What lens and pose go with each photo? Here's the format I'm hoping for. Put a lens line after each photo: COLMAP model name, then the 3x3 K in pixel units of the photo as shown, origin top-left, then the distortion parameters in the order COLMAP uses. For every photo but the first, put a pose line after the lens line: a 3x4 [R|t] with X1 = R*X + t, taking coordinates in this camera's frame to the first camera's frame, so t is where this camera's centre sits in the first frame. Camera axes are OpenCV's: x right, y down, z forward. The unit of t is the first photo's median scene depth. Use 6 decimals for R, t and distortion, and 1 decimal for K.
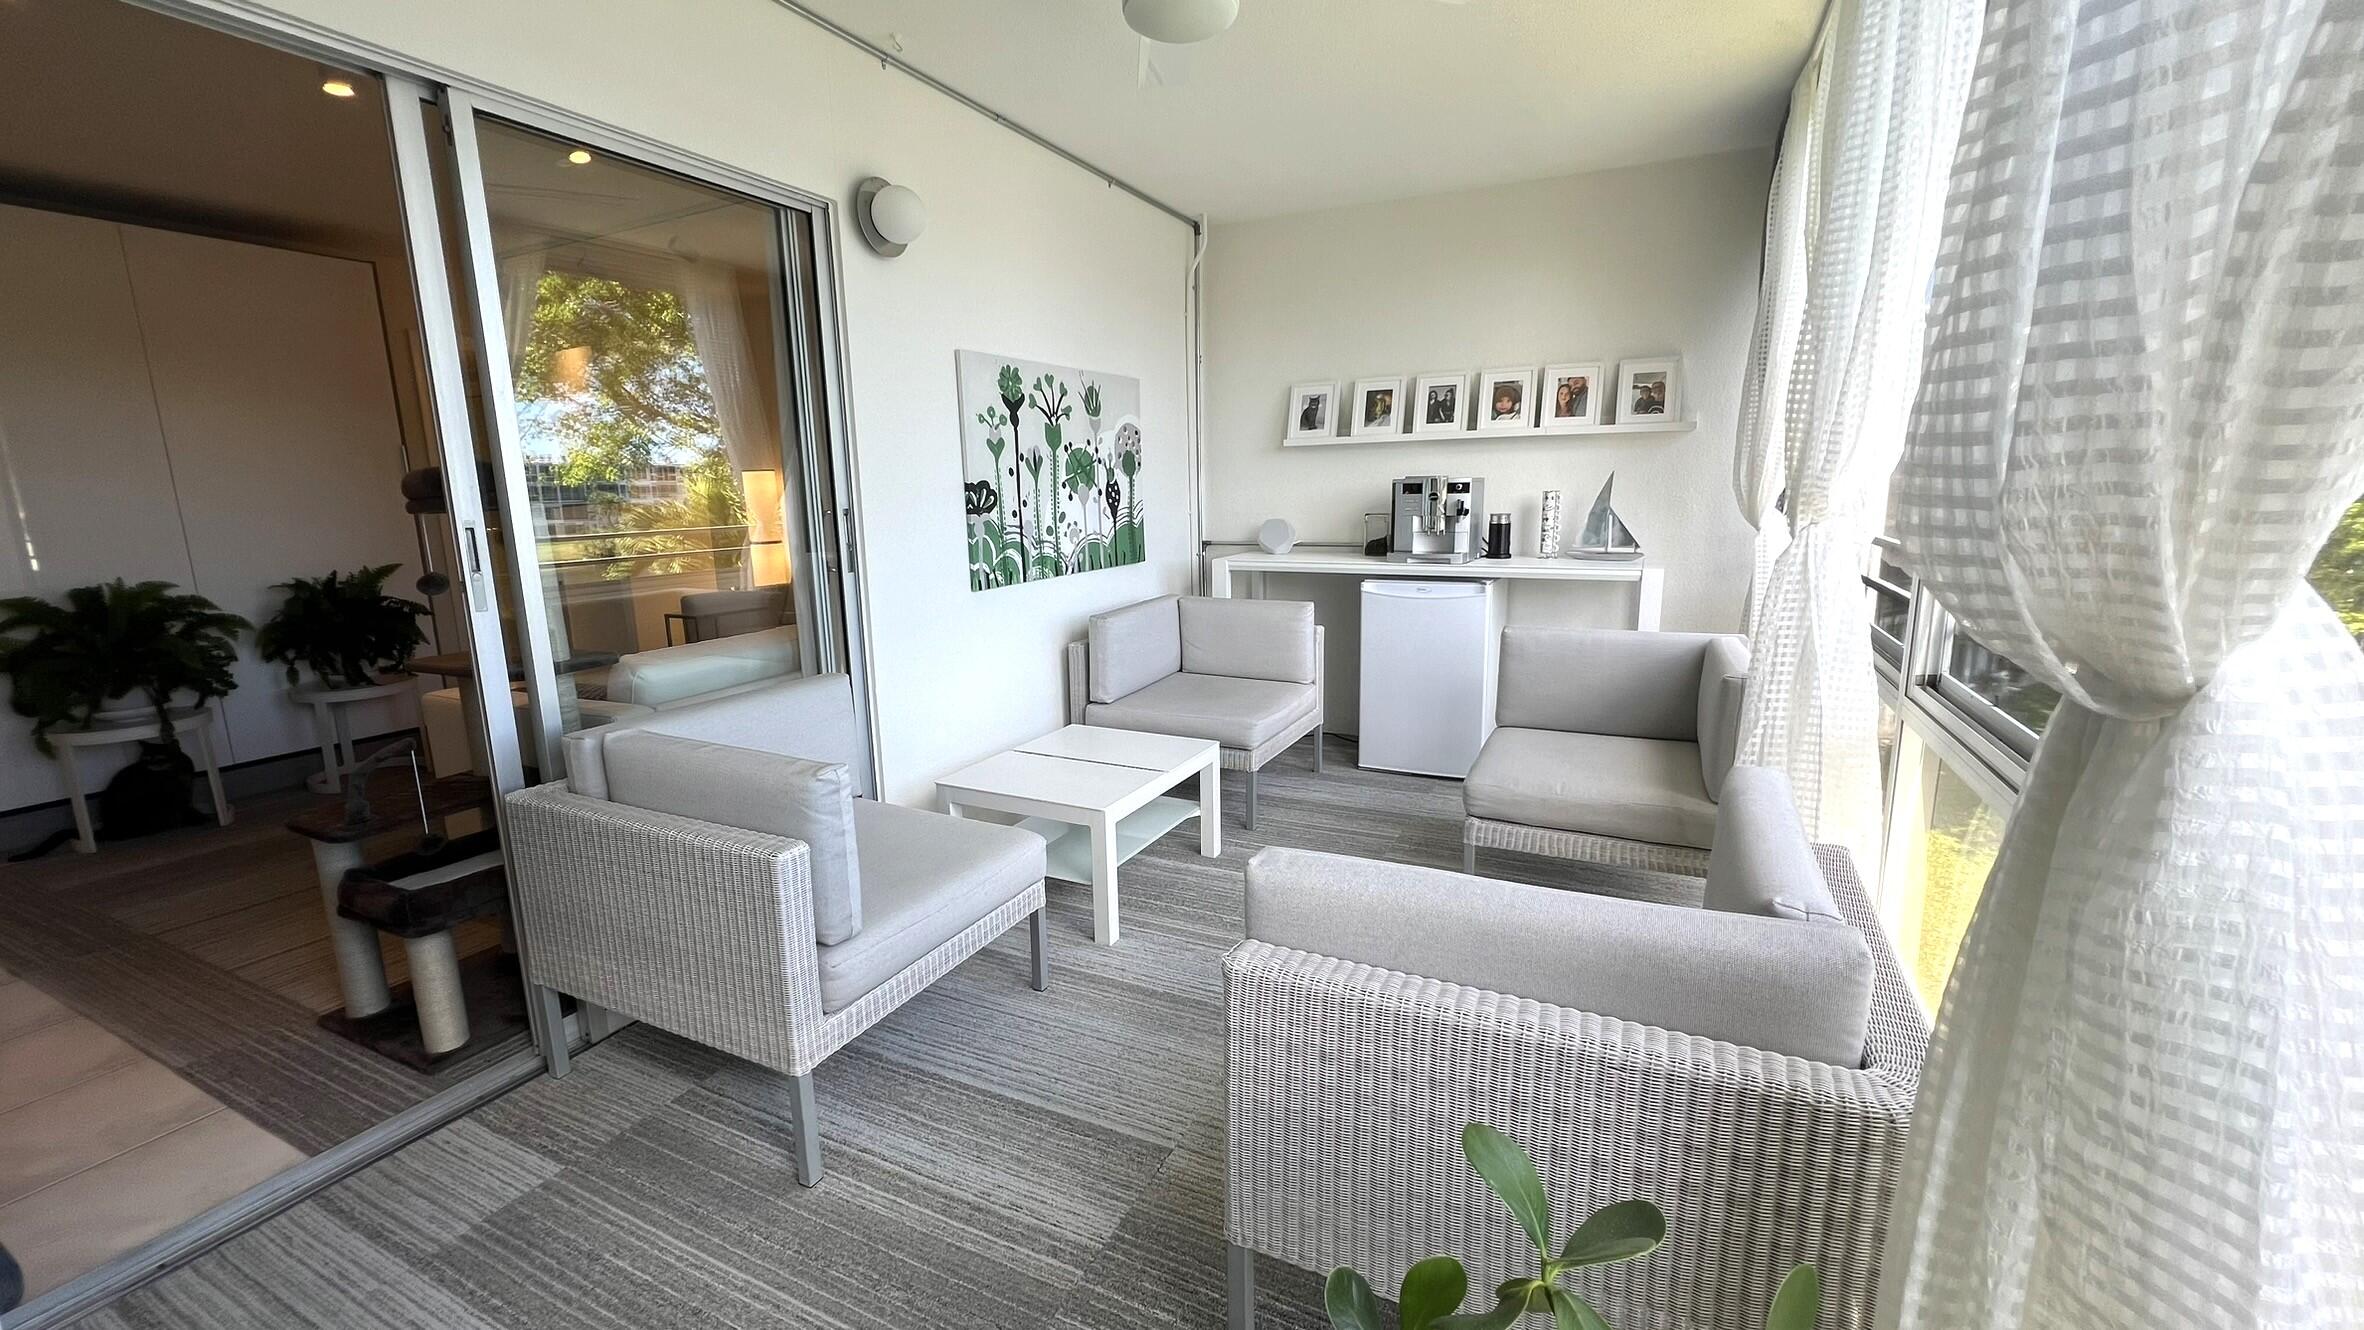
lens RADIAL K [[954.8, 0, 1180.6], [0, 954.8, 665.2], [0, 0, 1]] dist [-0.004068, 0.000720]
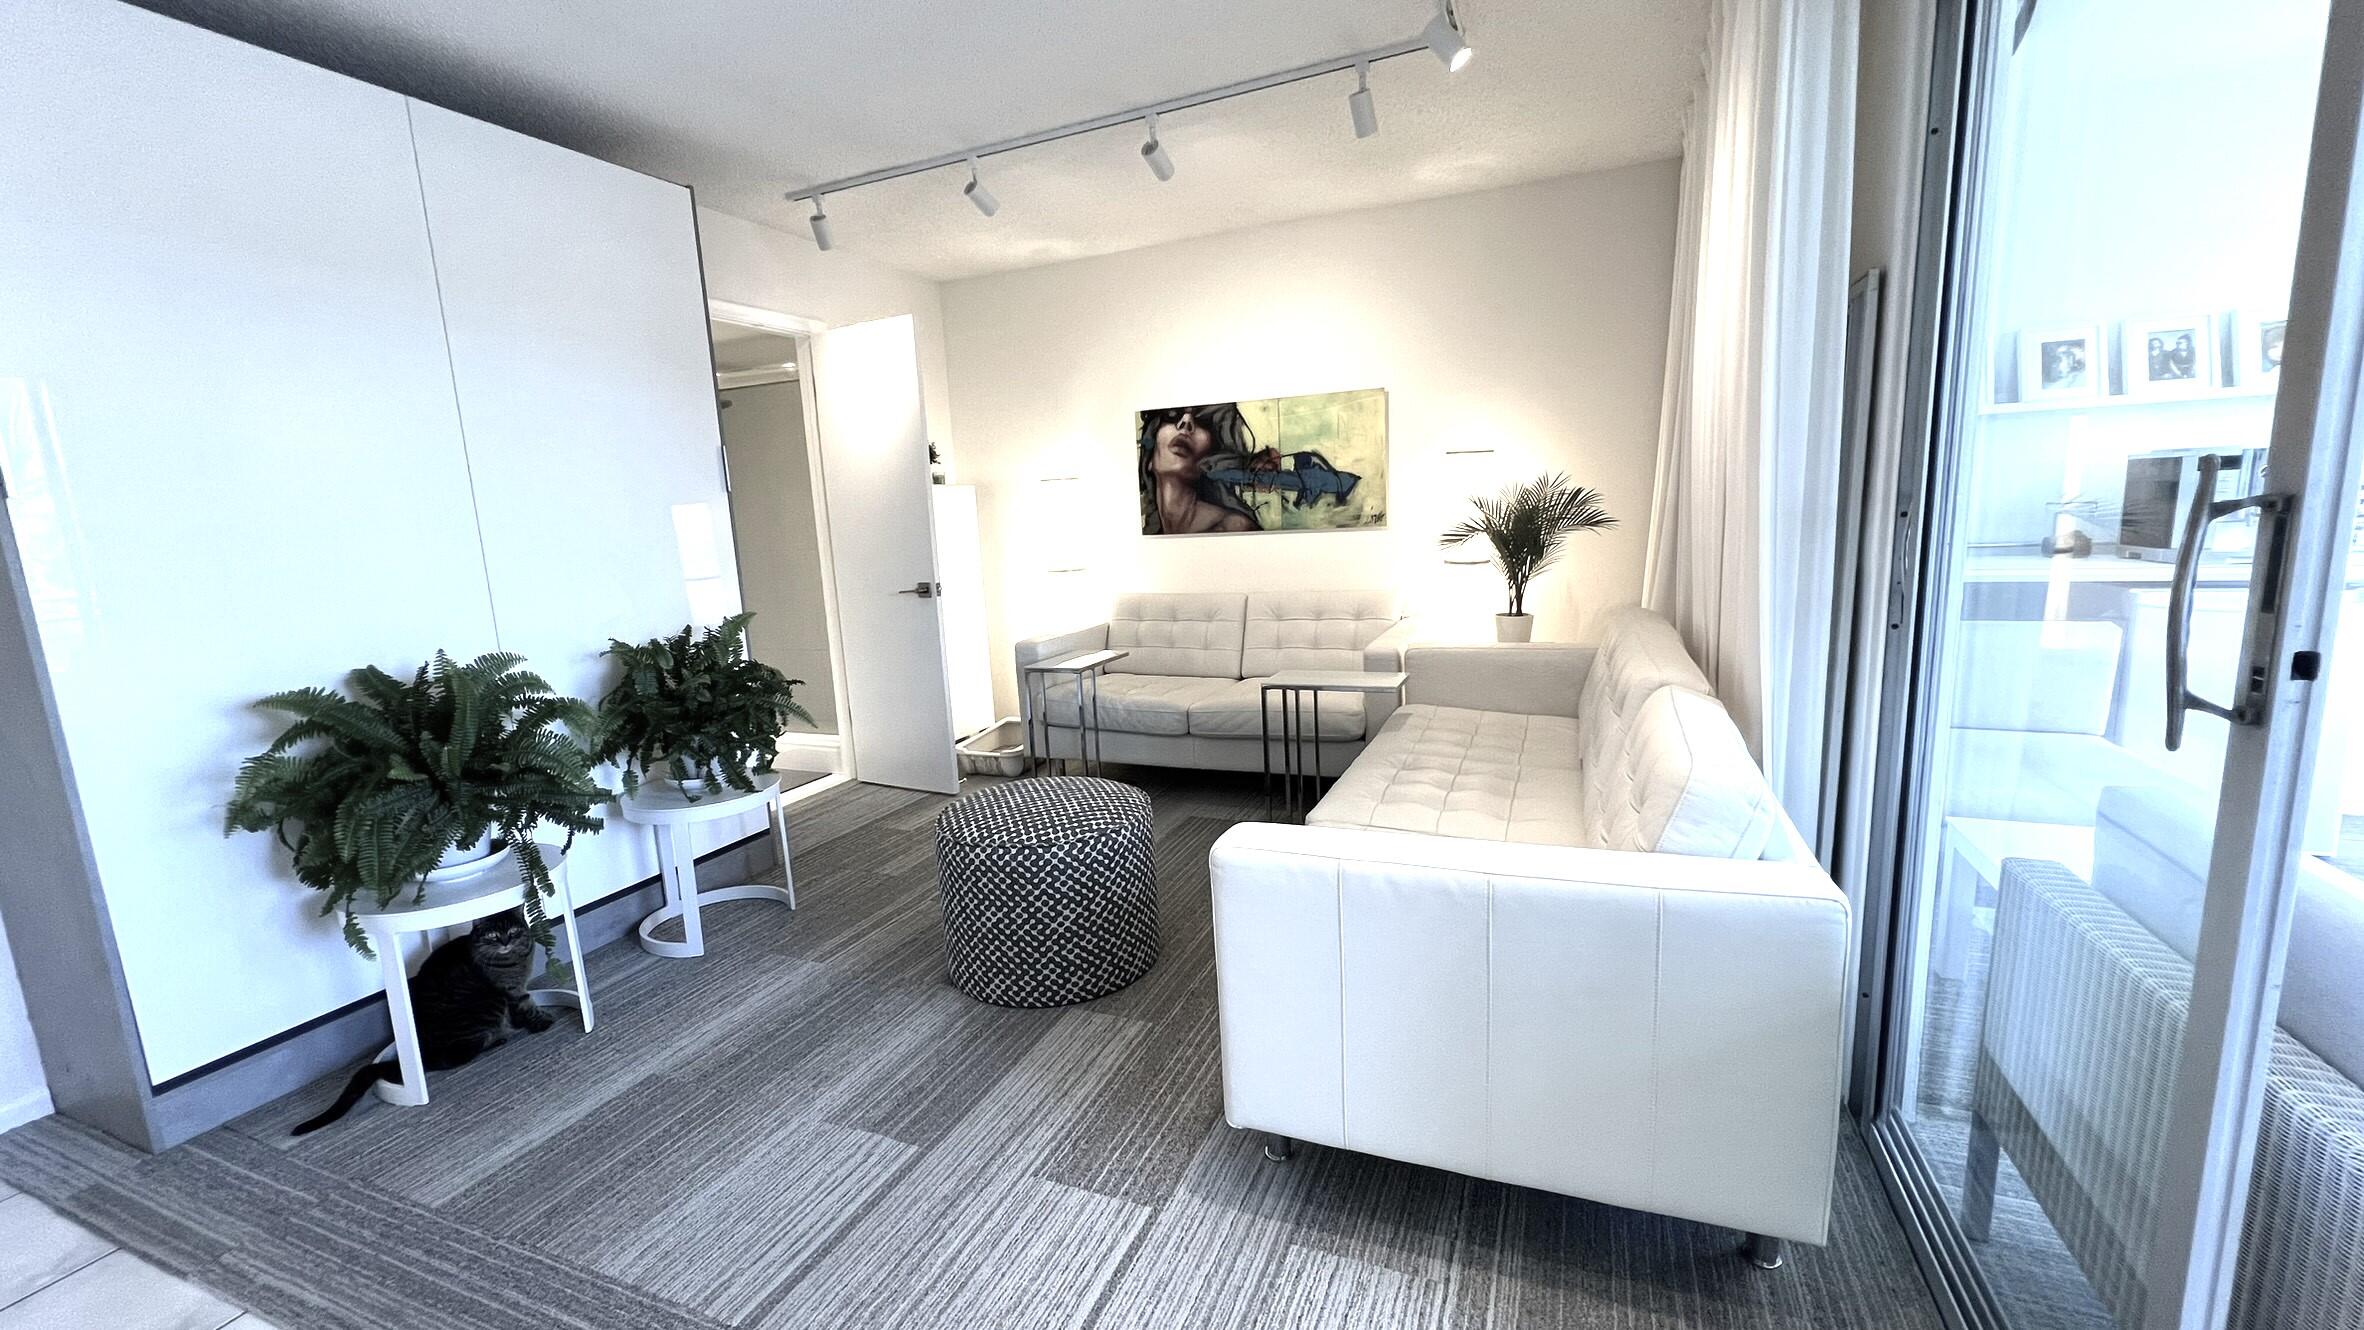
lens RADIAL K [[954.8, 0, 1186.1], [0, 954.8, 672.9], [0, 0, 1]] dist [-0.004068, 0.000720]
pose [[0.995639, -0.044443, 0.082019, -0.603687], [0.046164, 0.998749, -0.019206, -0.037142], [-0.081063, 0.022908, 0.996446, 0.301573]]
